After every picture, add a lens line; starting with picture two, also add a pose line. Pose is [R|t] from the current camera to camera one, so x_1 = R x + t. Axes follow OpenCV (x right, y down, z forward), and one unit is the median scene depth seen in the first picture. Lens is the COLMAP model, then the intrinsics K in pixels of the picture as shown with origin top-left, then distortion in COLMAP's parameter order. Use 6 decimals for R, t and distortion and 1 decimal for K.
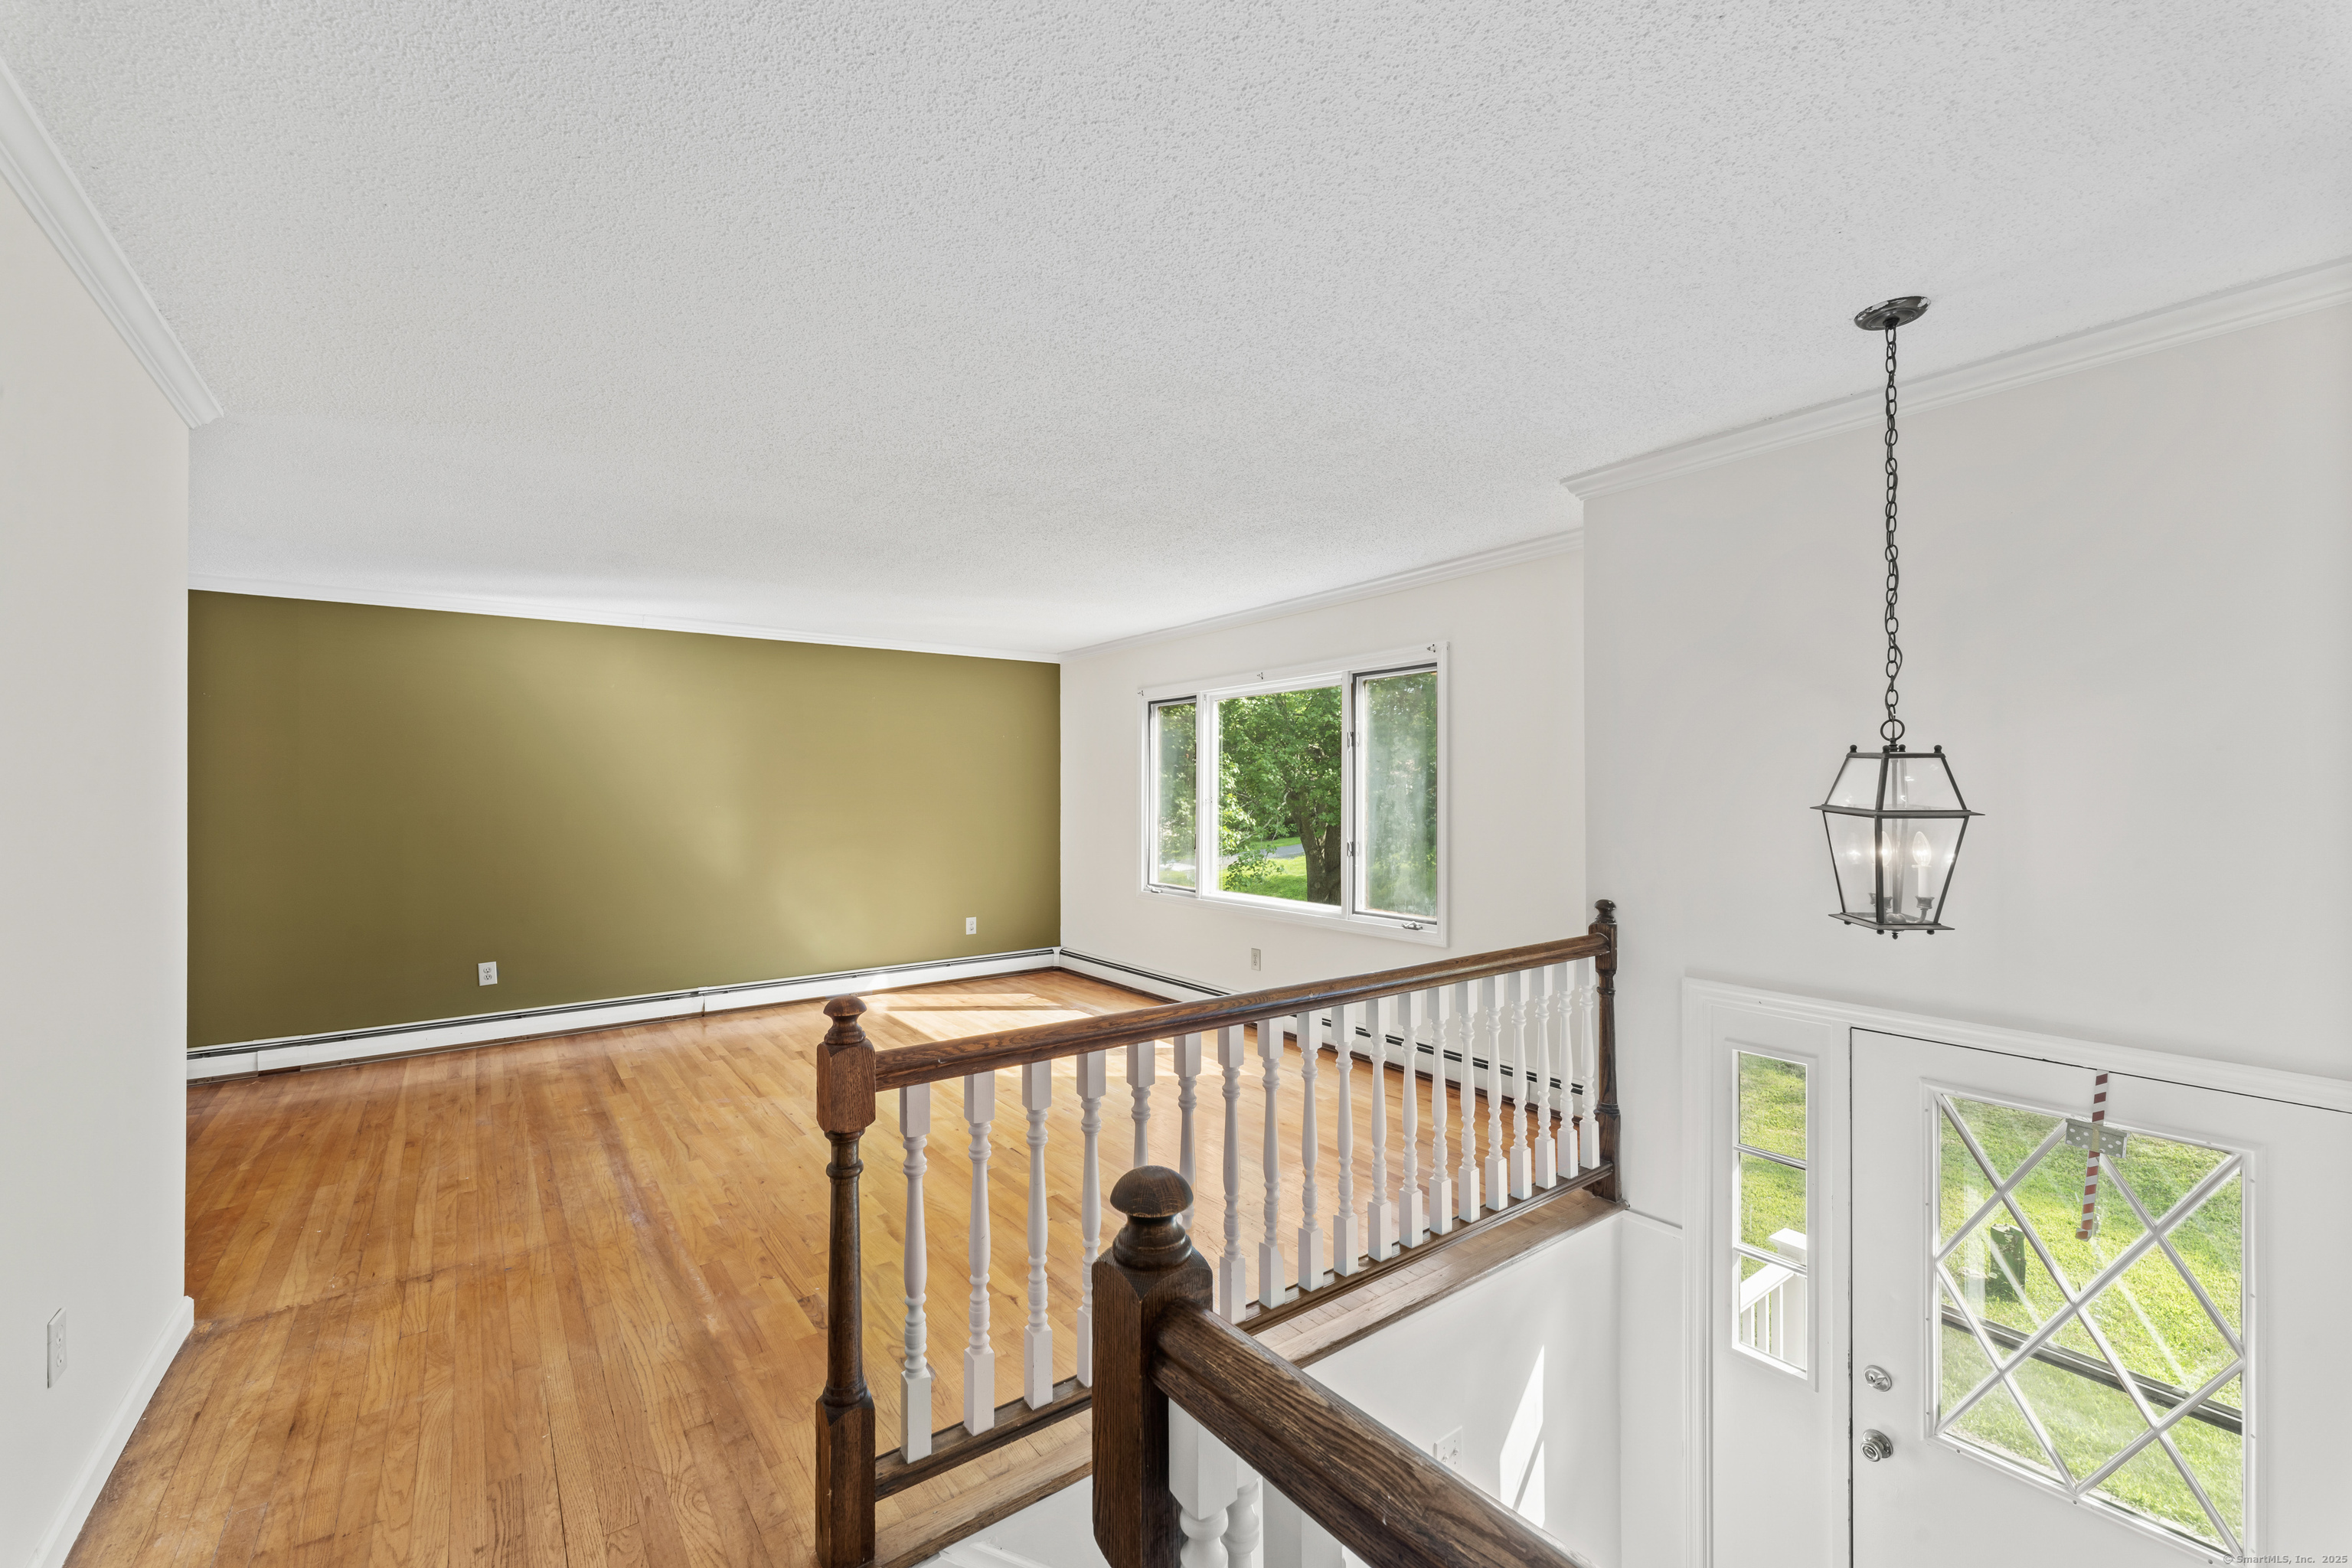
lens RADIAL K [[945.7, 0, 1173.6], [0, 945.7, 800.6], [0, 0, 1]] dist [0.000378, -0.000111]
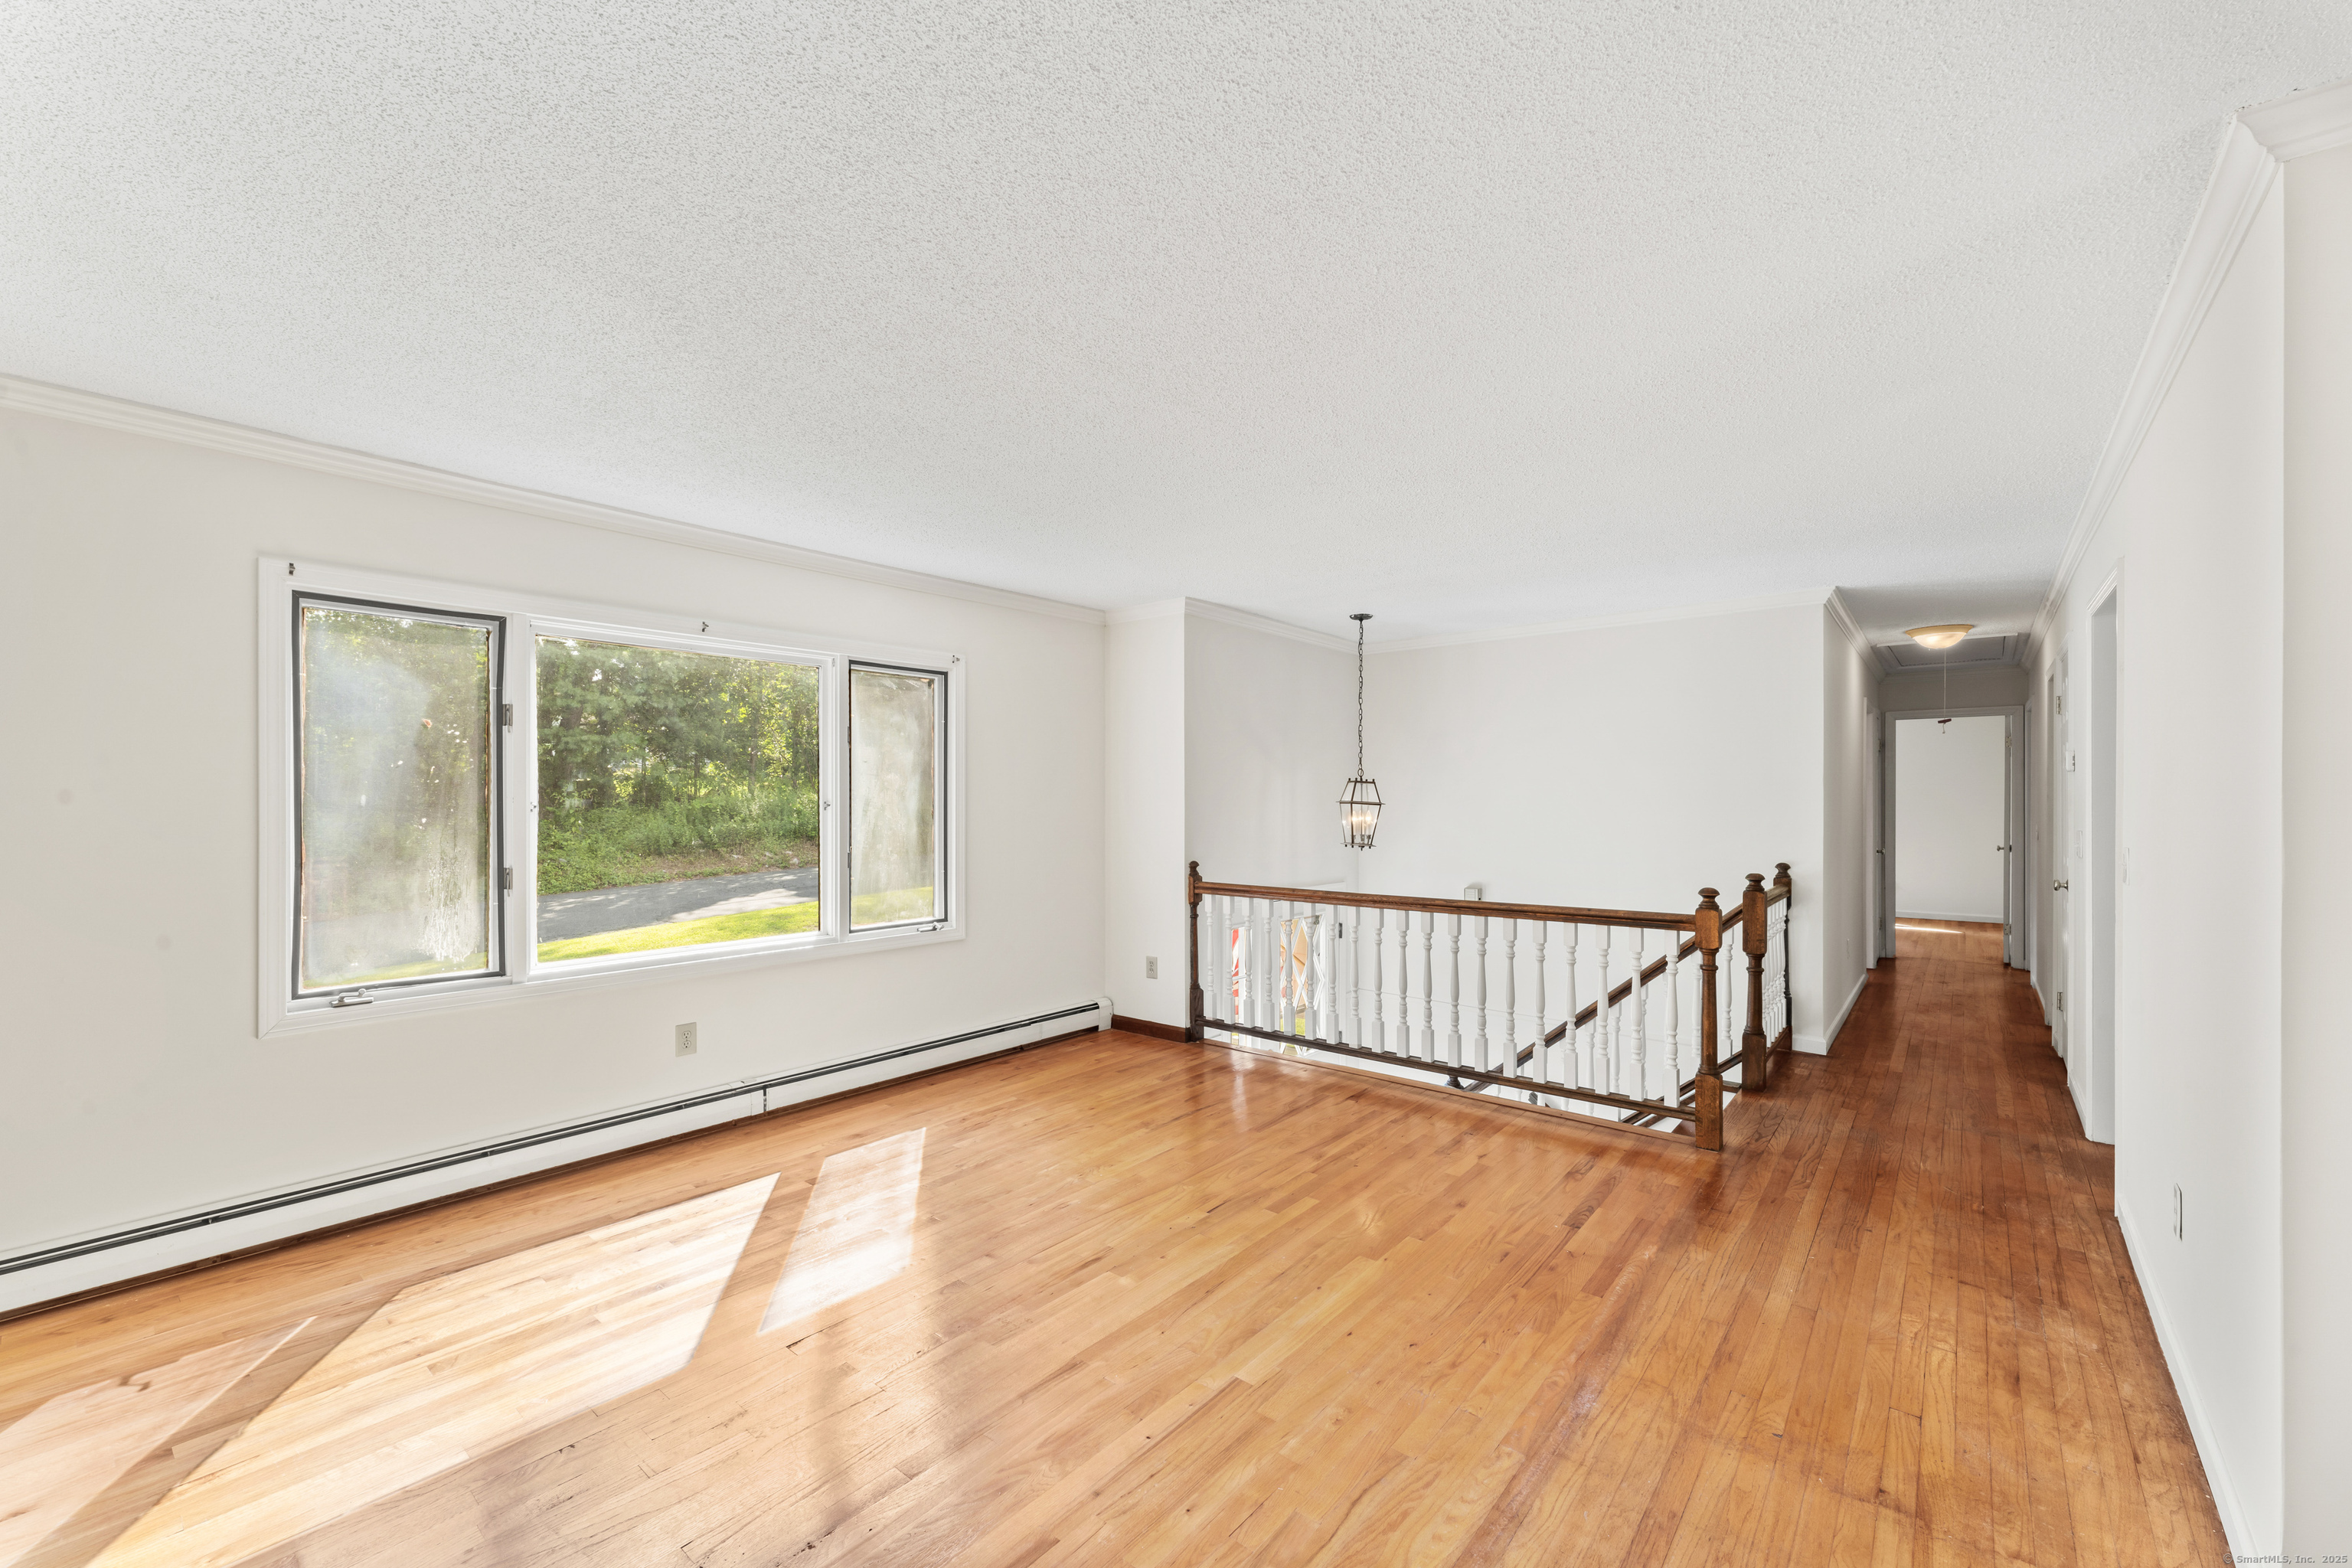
lens RADIAL K [[945.7, 0, 1173.6], [0, 945.7, 800.6], [0, 0, 1]] dist [0.000378, -0.000111]
pose [[-0.229540, 0.001929, 0.973297, -0.796111], [0.010352, 0.999946, 0.000460, -0.000987], [-0.973244, 0.010181, -0.229547, 0.983386]]
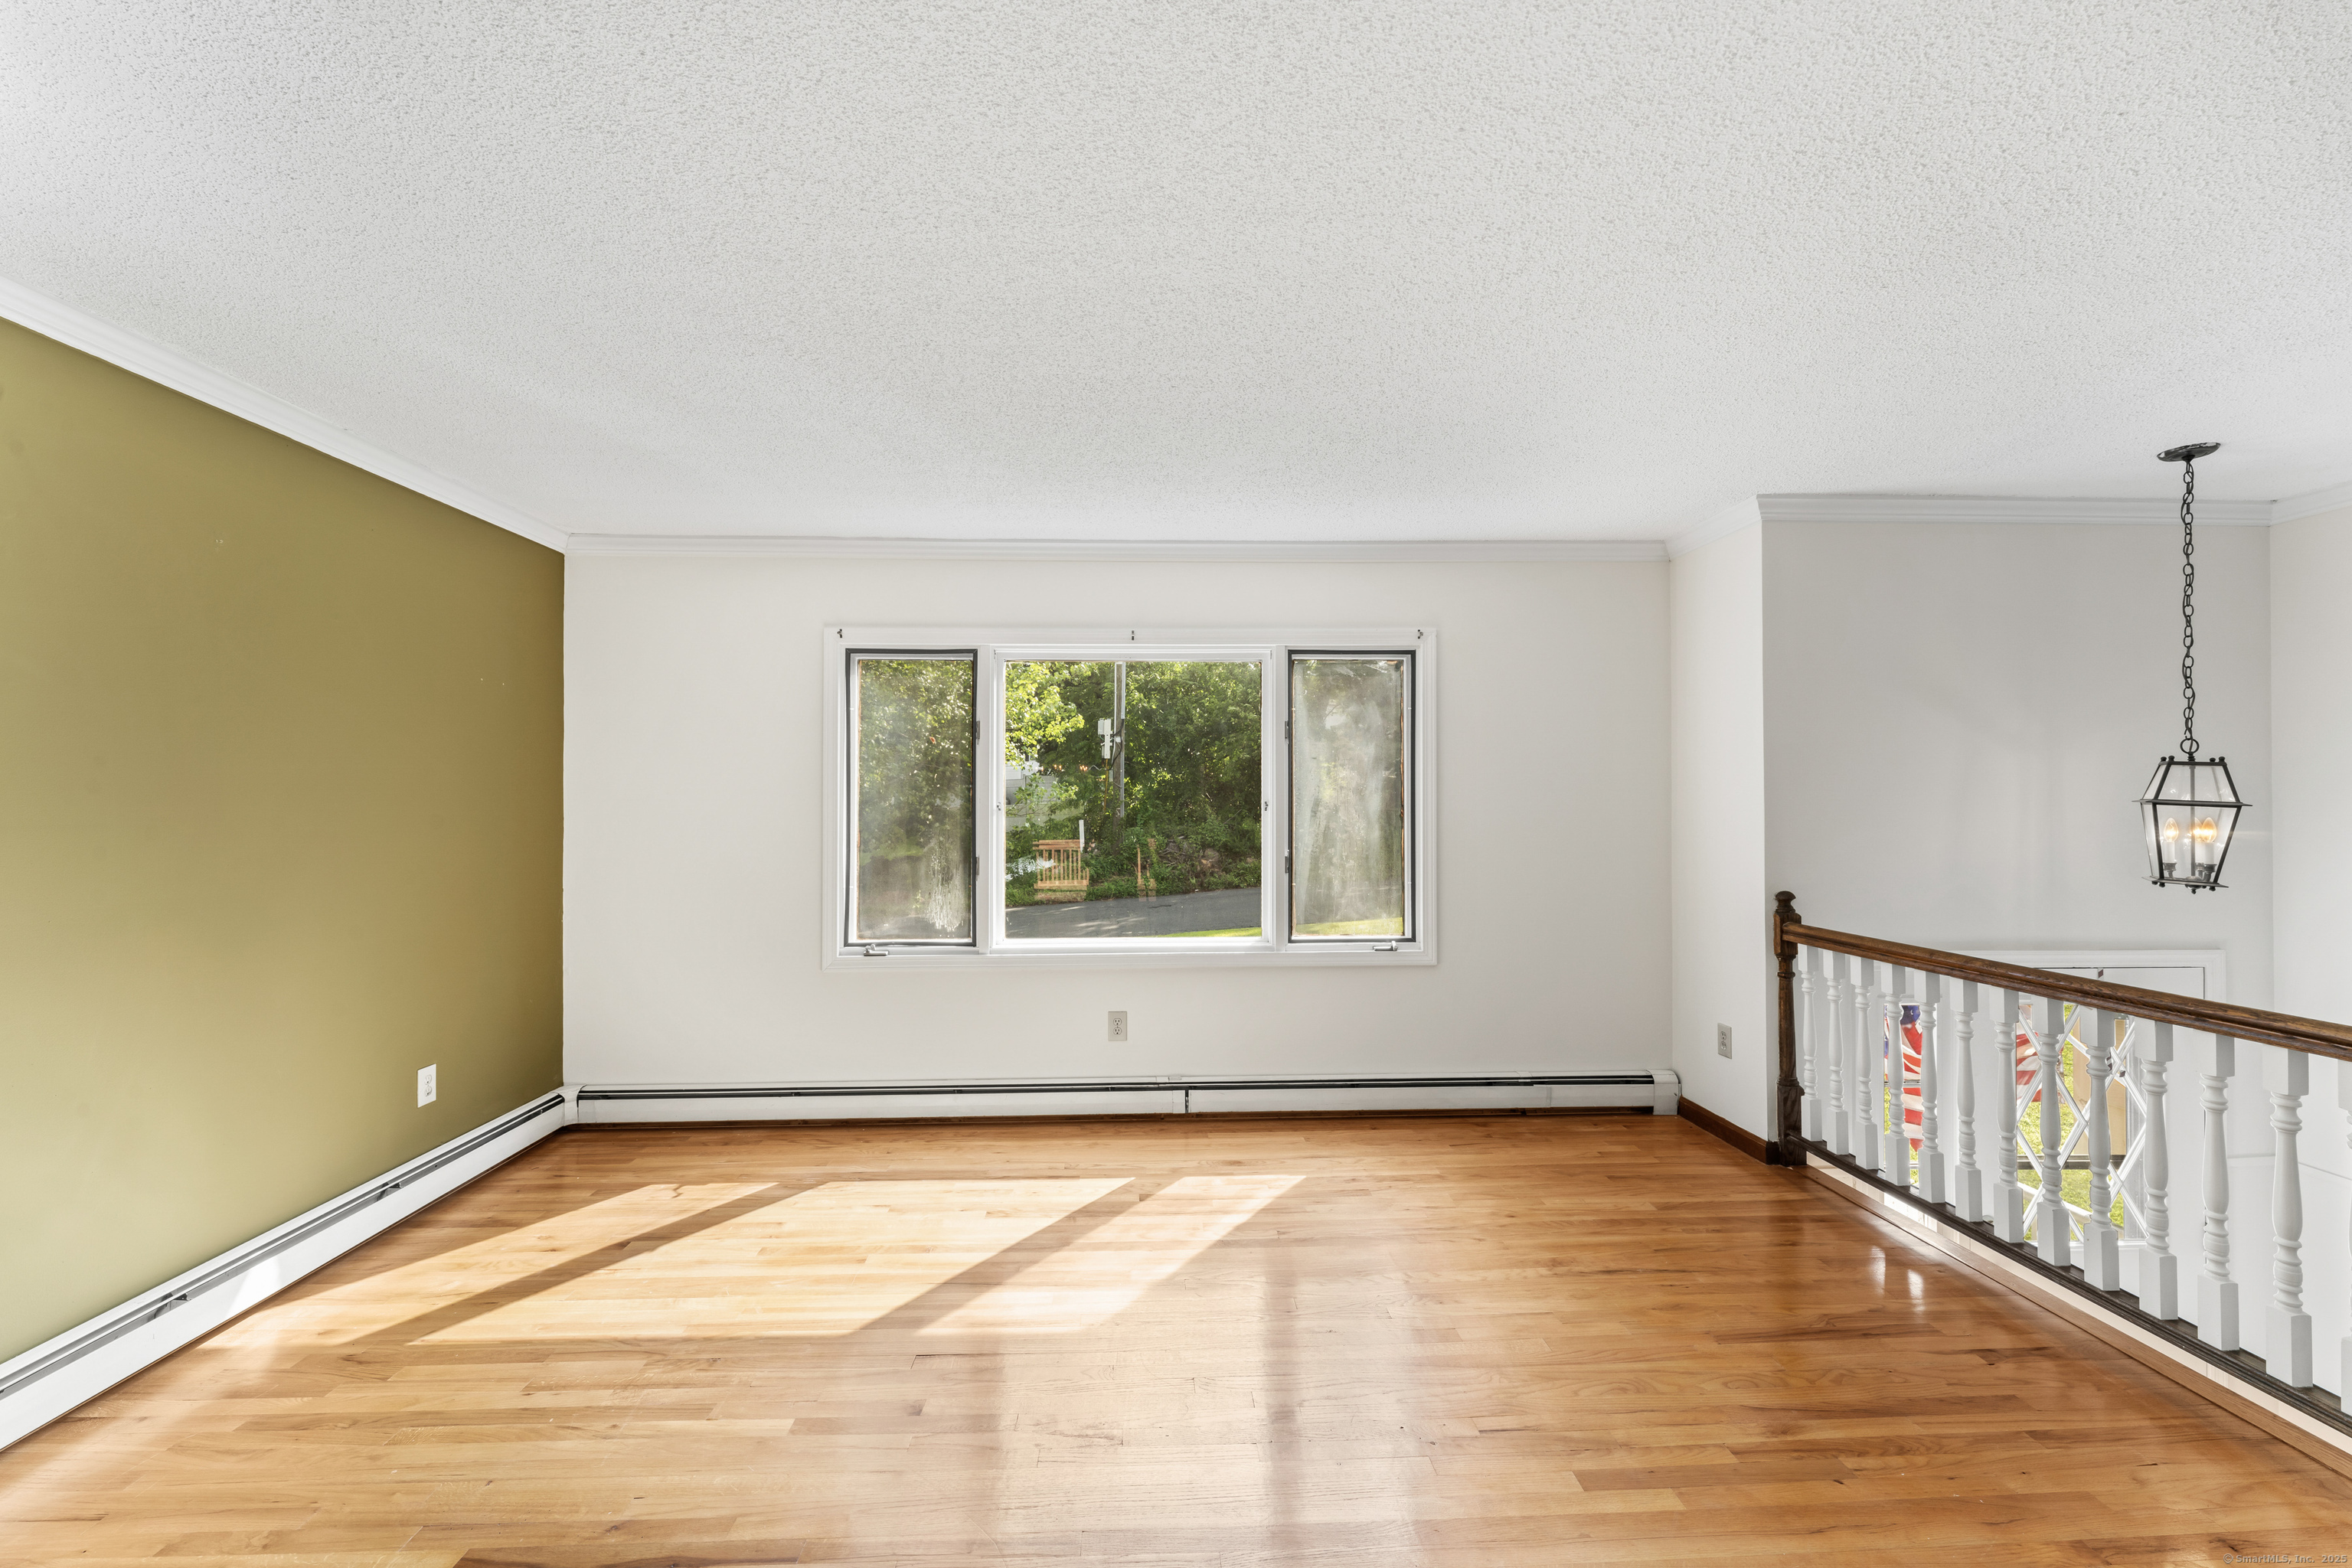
lens RADIAL K [[945.7, 0, 1173.6], [0, 945.7, 800.6], [0, 0, 1]] dist [0.000378, -0.000111]
pose [[0.566807, 0.002151, 0.823848, -0.586305], [0.008284, 0.999931, -0.008310, 0.002283], [-0.823809, 0.011535, 0.566750, 0.668998]]
